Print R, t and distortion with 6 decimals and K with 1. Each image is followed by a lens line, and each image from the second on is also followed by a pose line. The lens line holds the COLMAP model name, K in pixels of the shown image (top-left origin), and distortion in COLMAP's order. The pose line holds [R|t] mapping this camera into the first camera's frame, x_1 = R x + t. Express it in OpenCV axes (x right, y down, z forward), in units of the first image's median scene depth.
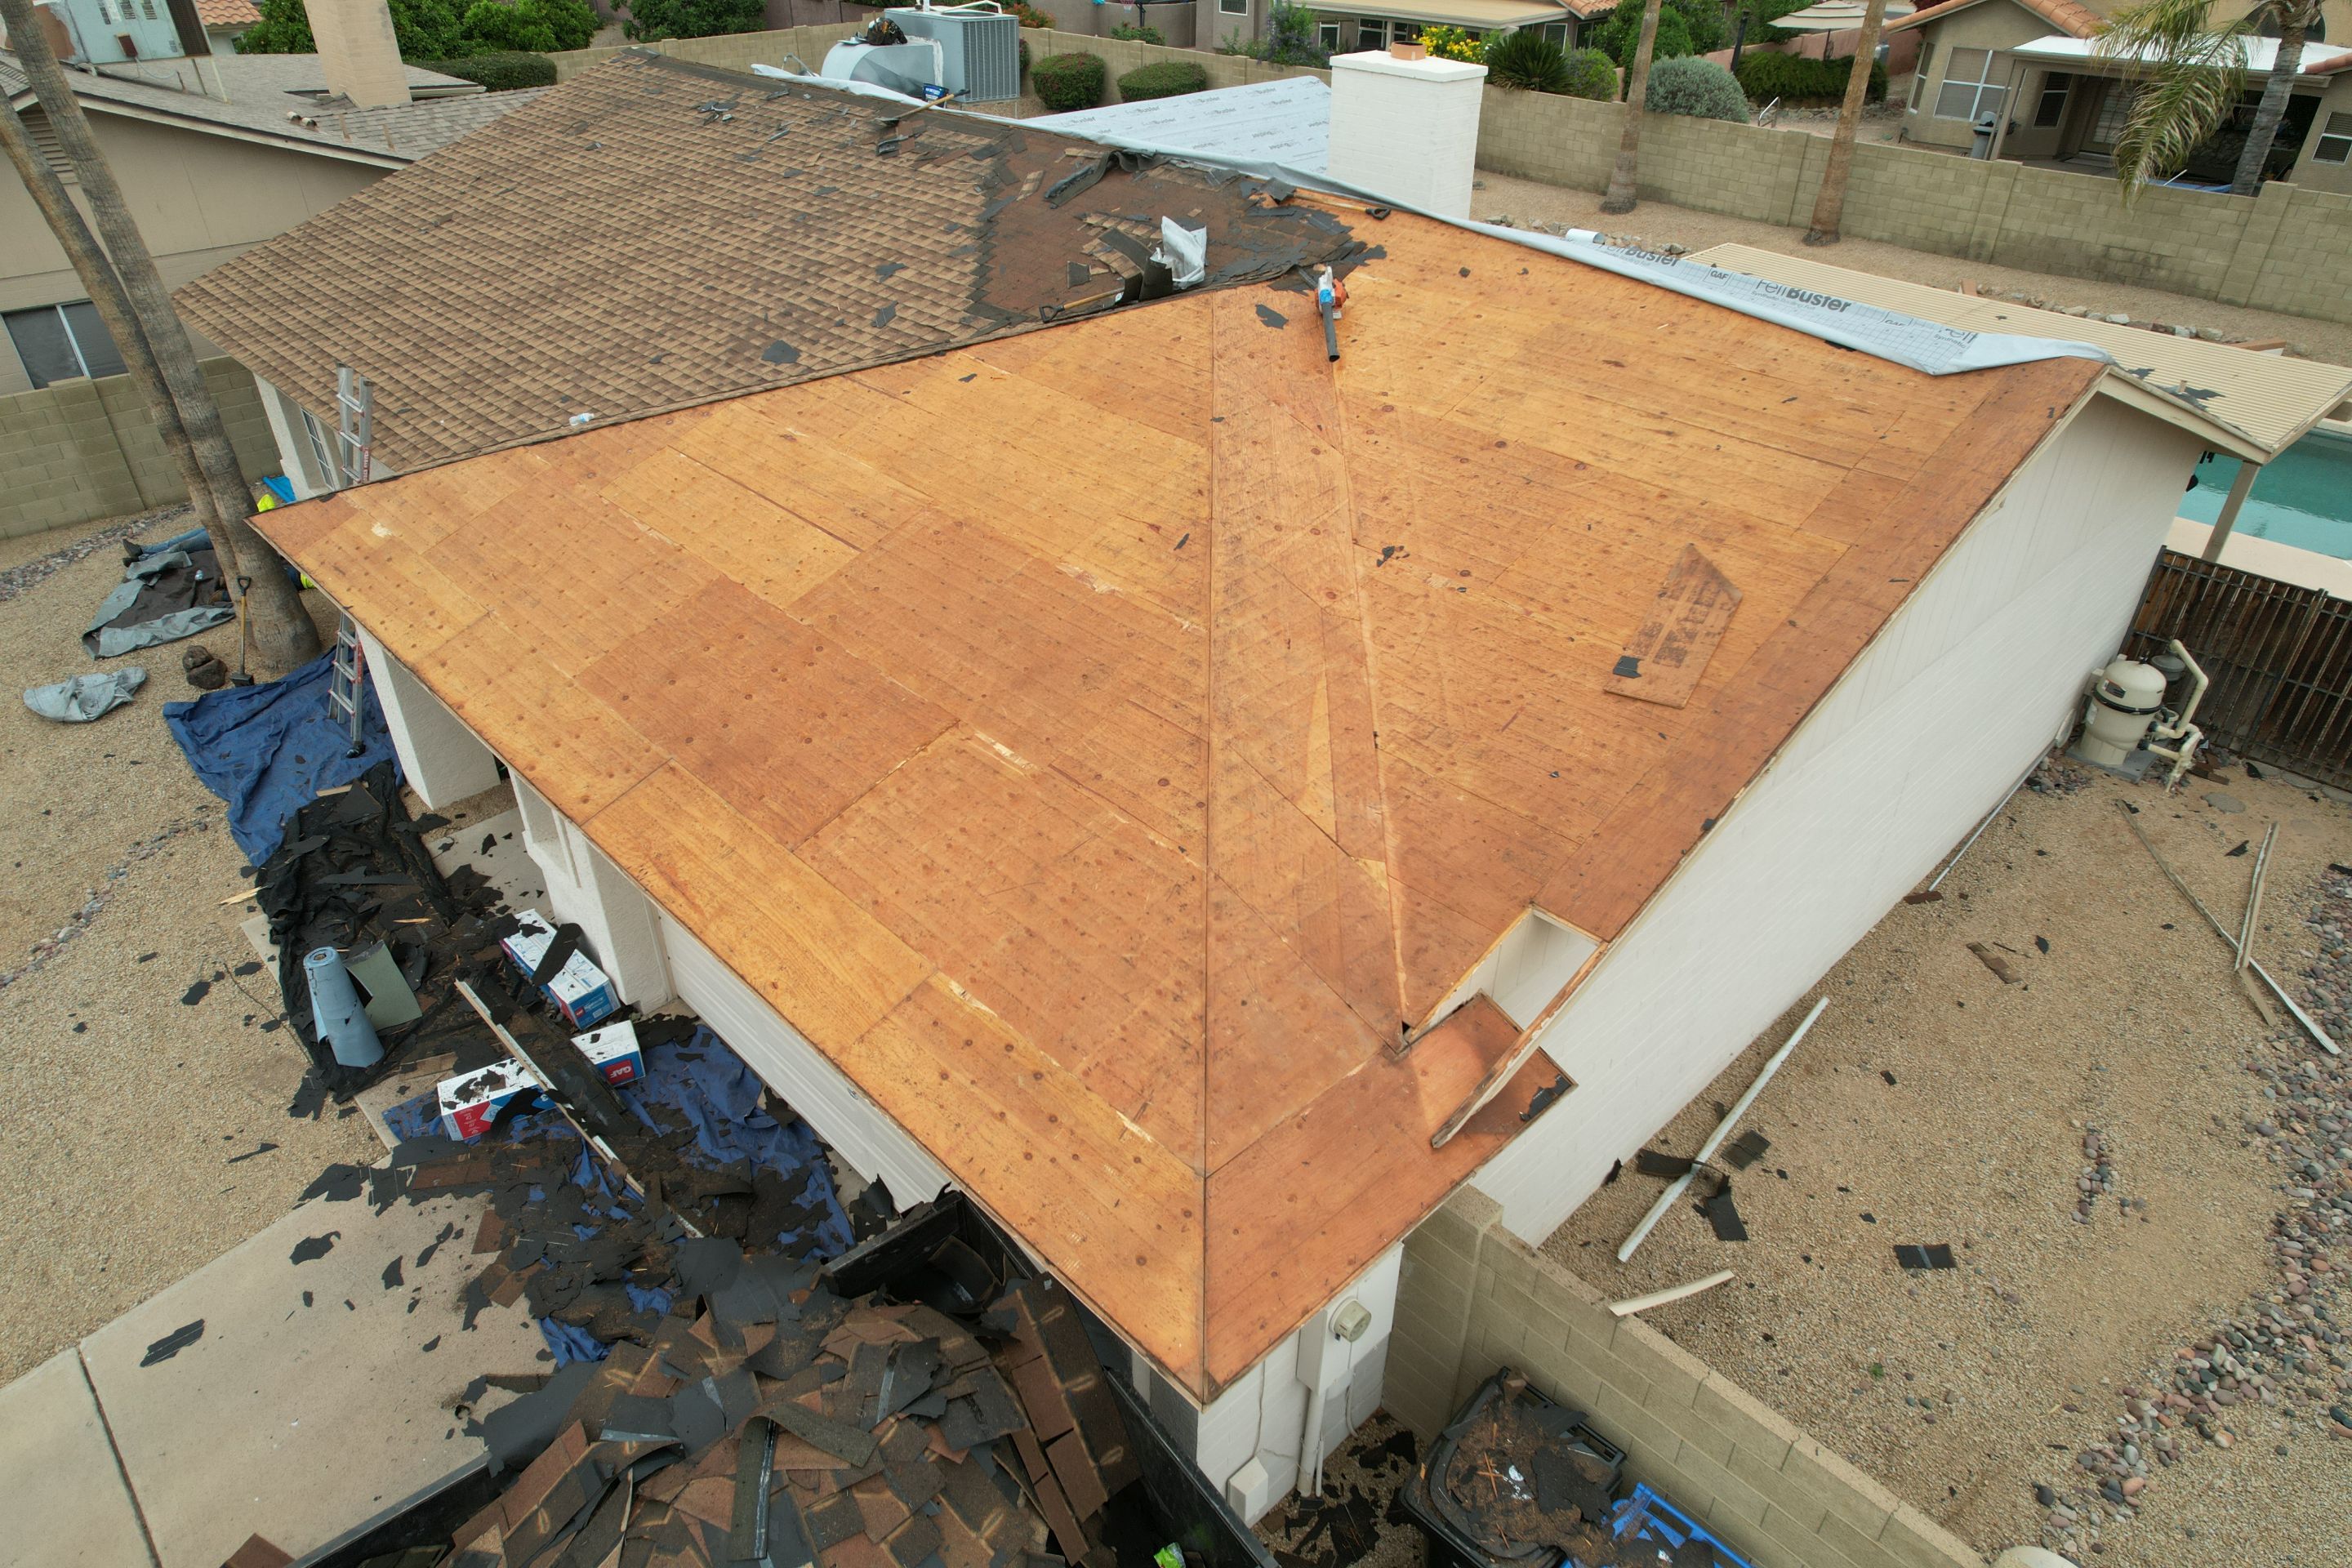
lens RADIAL K [[1503.9, 0, 1165.5], [0, 1503.9, 787.8], [0, 0, 1]] dist [-0.064584, 0.055896]
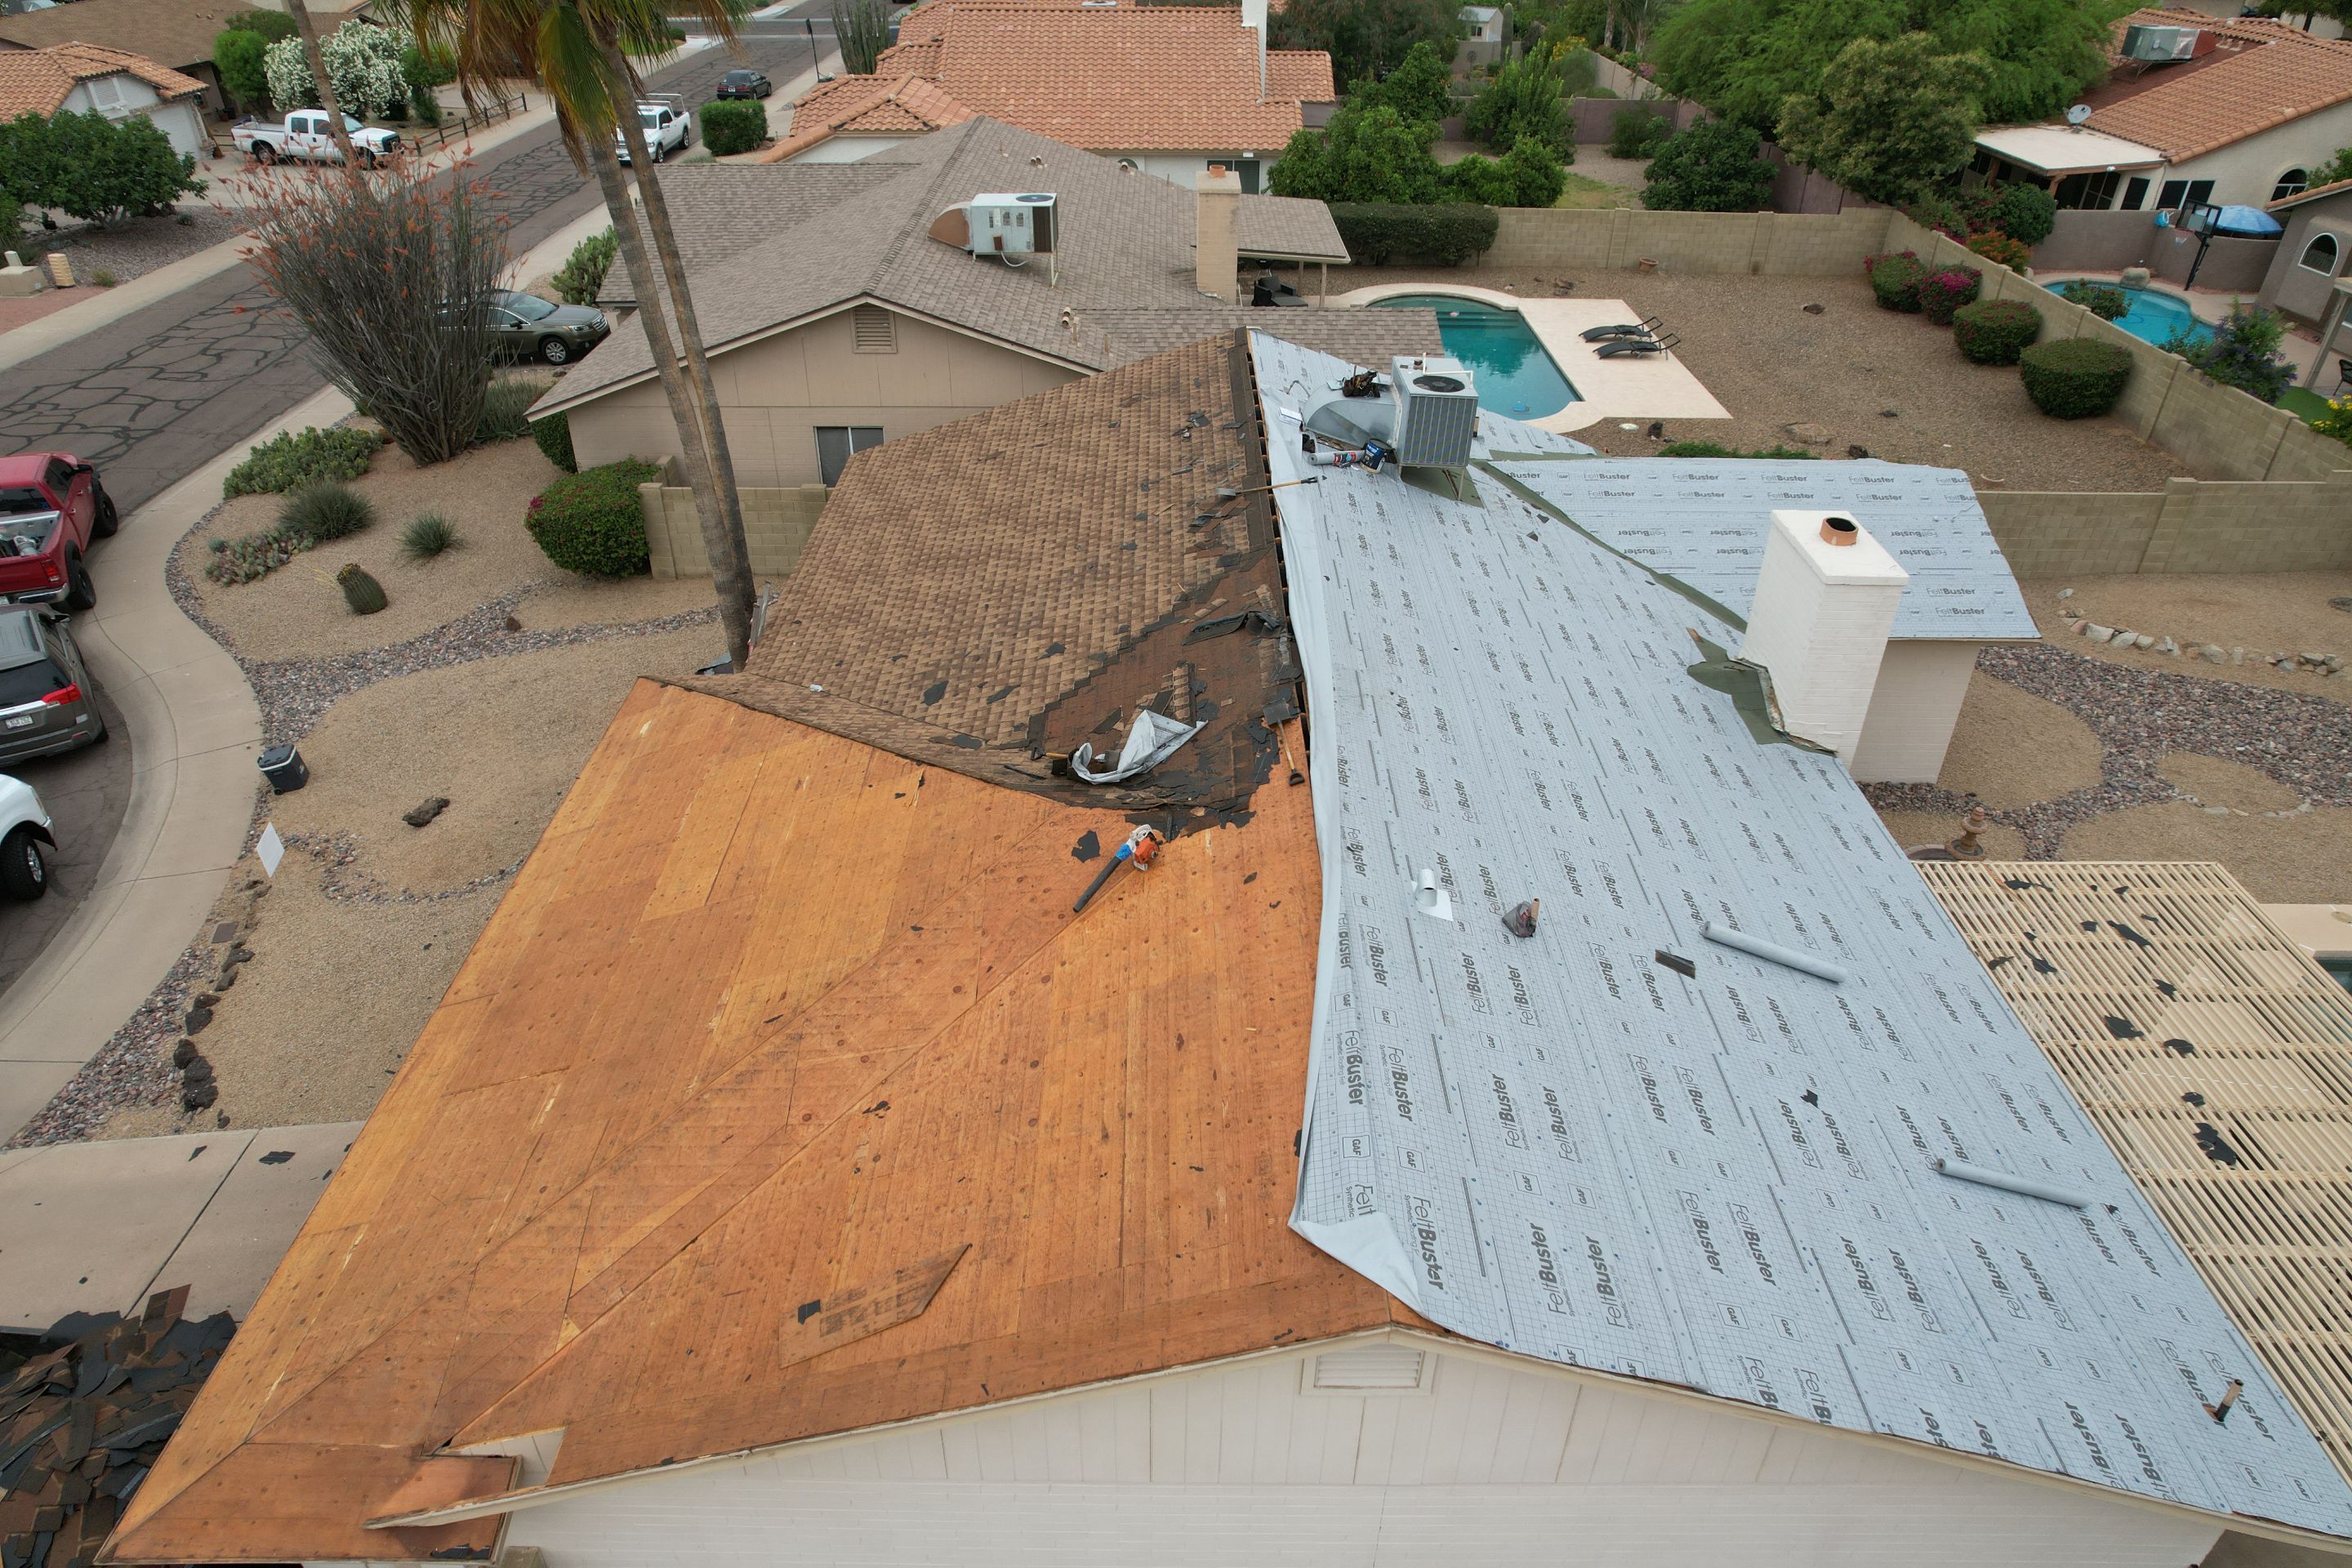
lens RADIAL K [[1503.9, 0, 1164.3], [0, 1503.9, 792.3], [0, 0, 1]] dist [-0.064584, 0.055896]
pose [[0.722873, 0.379043, -0.577737, 0.696417], [-0.385704, 0.915076, 0.117767, -0.471434], [0.573312, 0.137705, 0.807682, 0.103938]]
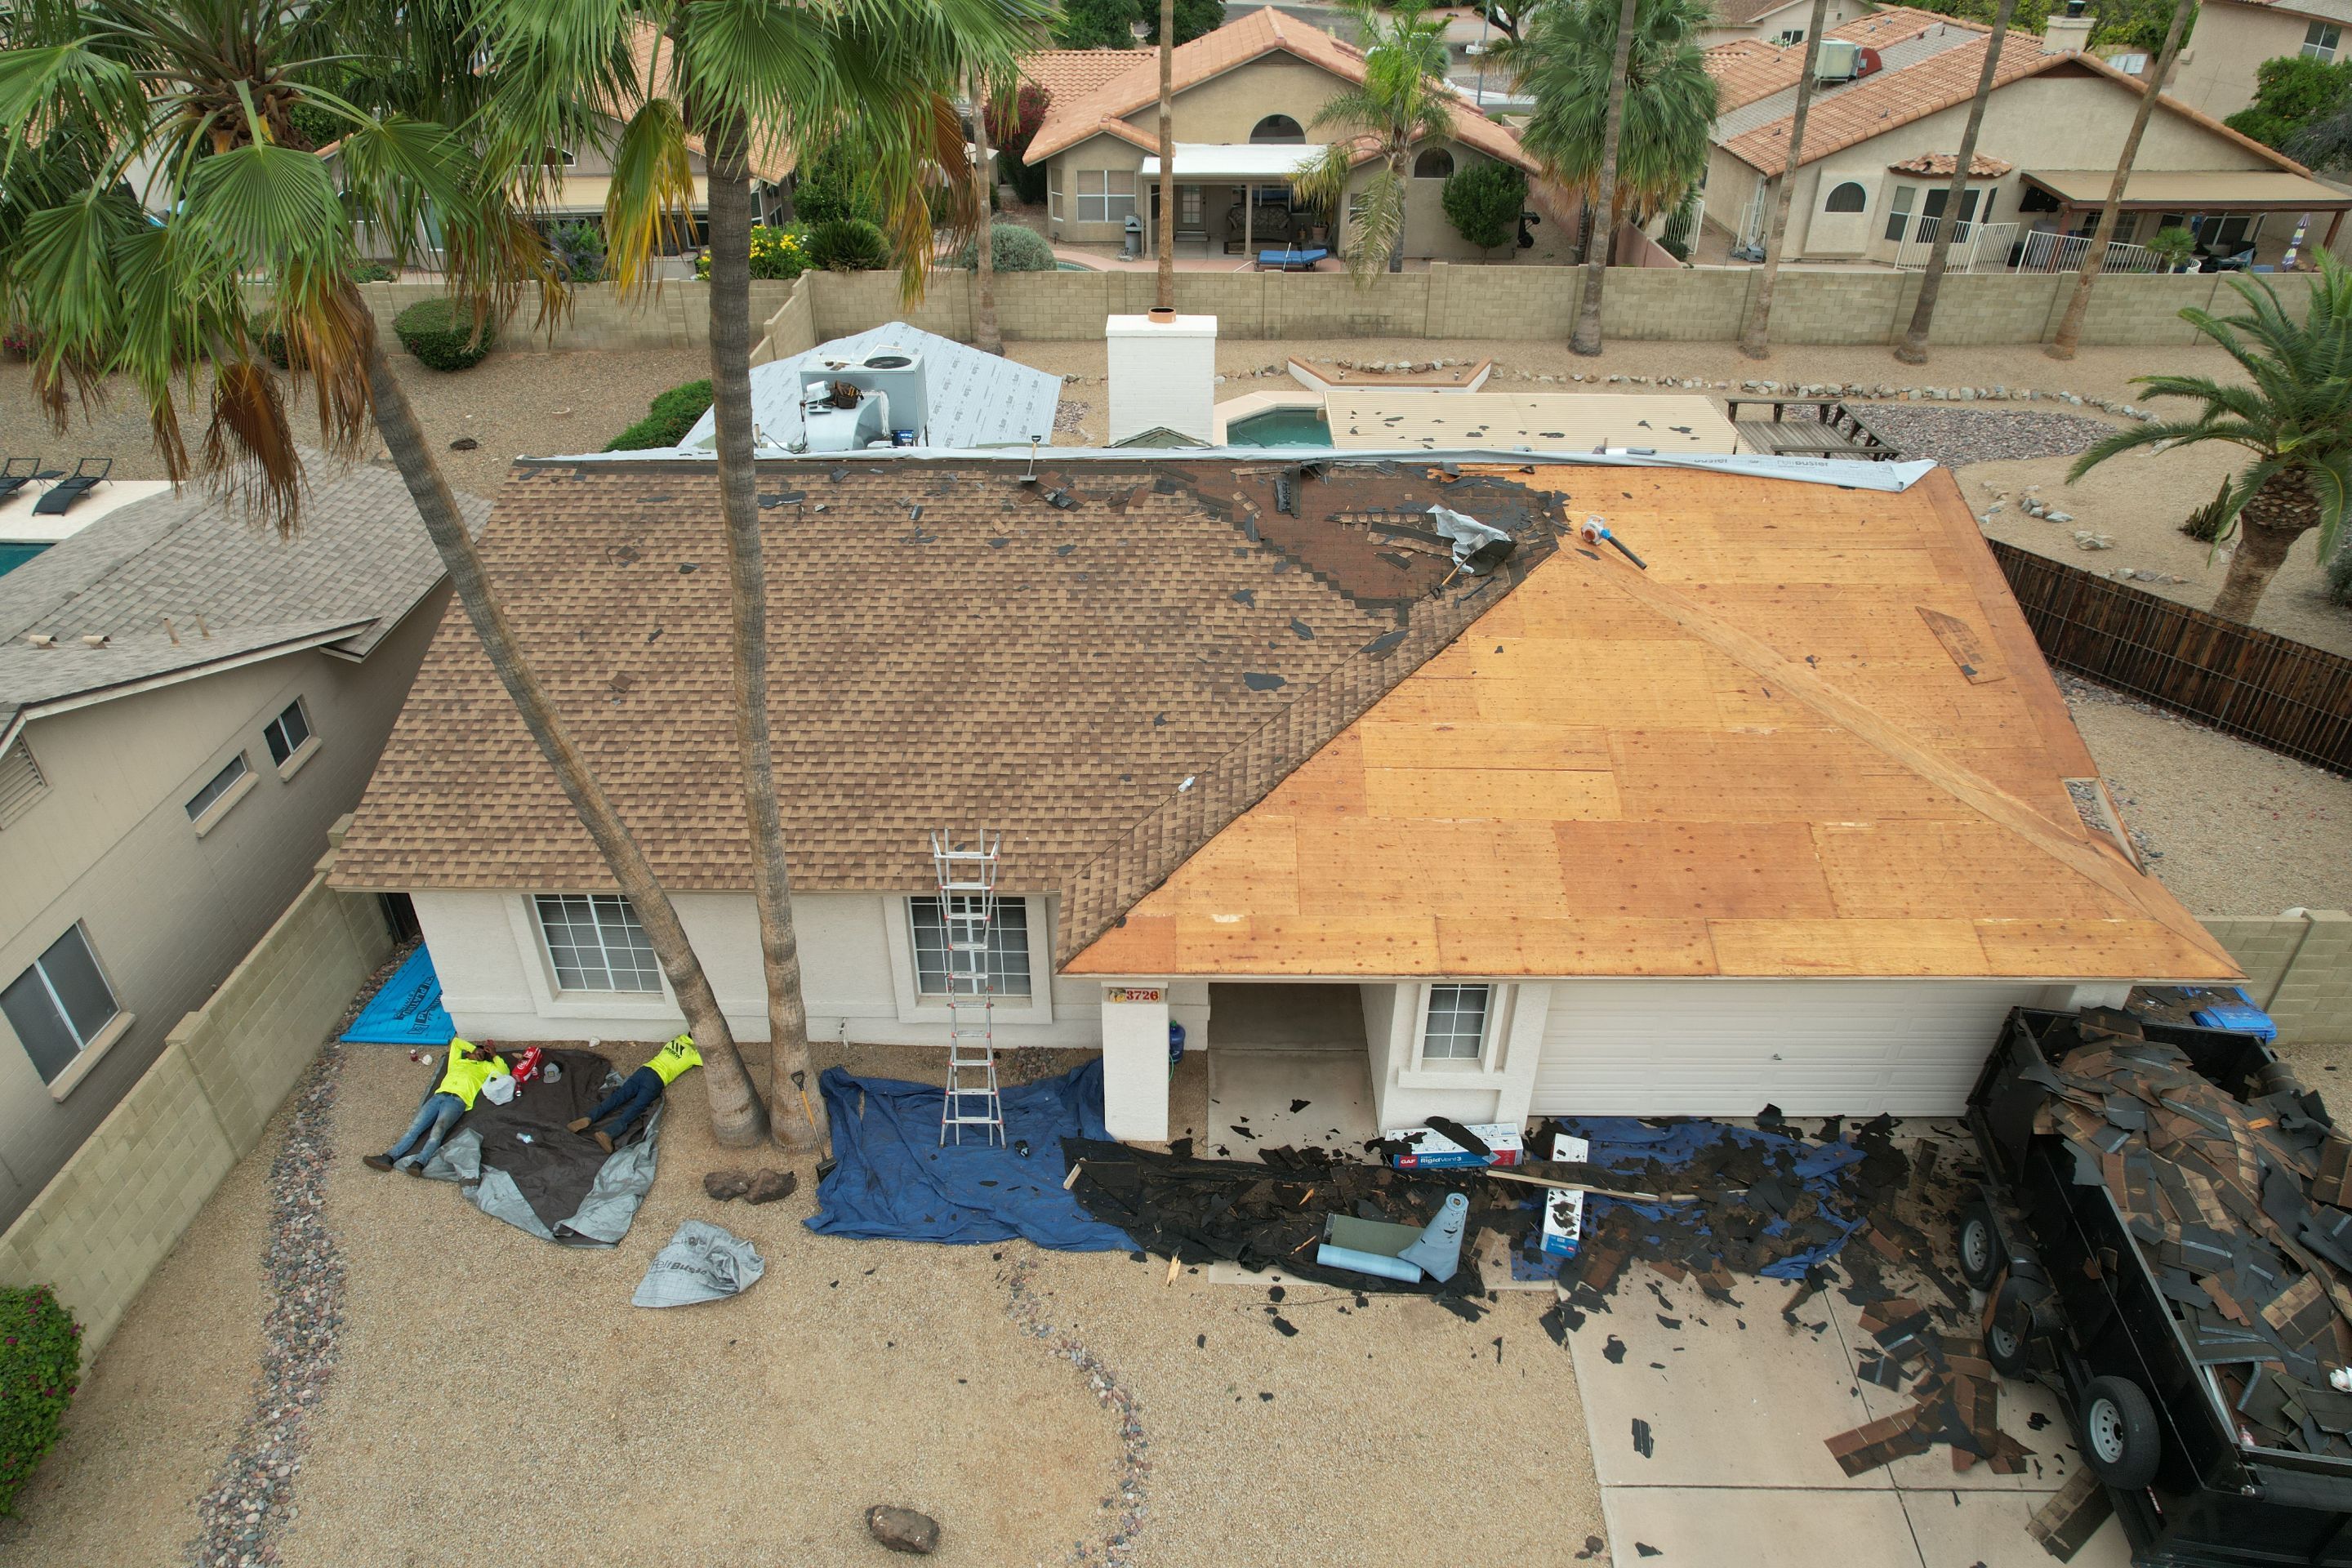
lens RADIAL K [[1503.9, 0, 1167.5], [0, 1503.9, 785.5], [0, 0, 1]] dist [-0.064584, 0.055896]
pose [[0.701441, -0.386154, 0.599054, -1.229013], [0.397497, 0.909604, 0.120901, -0.431085], [-0.591588, 0.153317, 0.791528, 0.018911]]
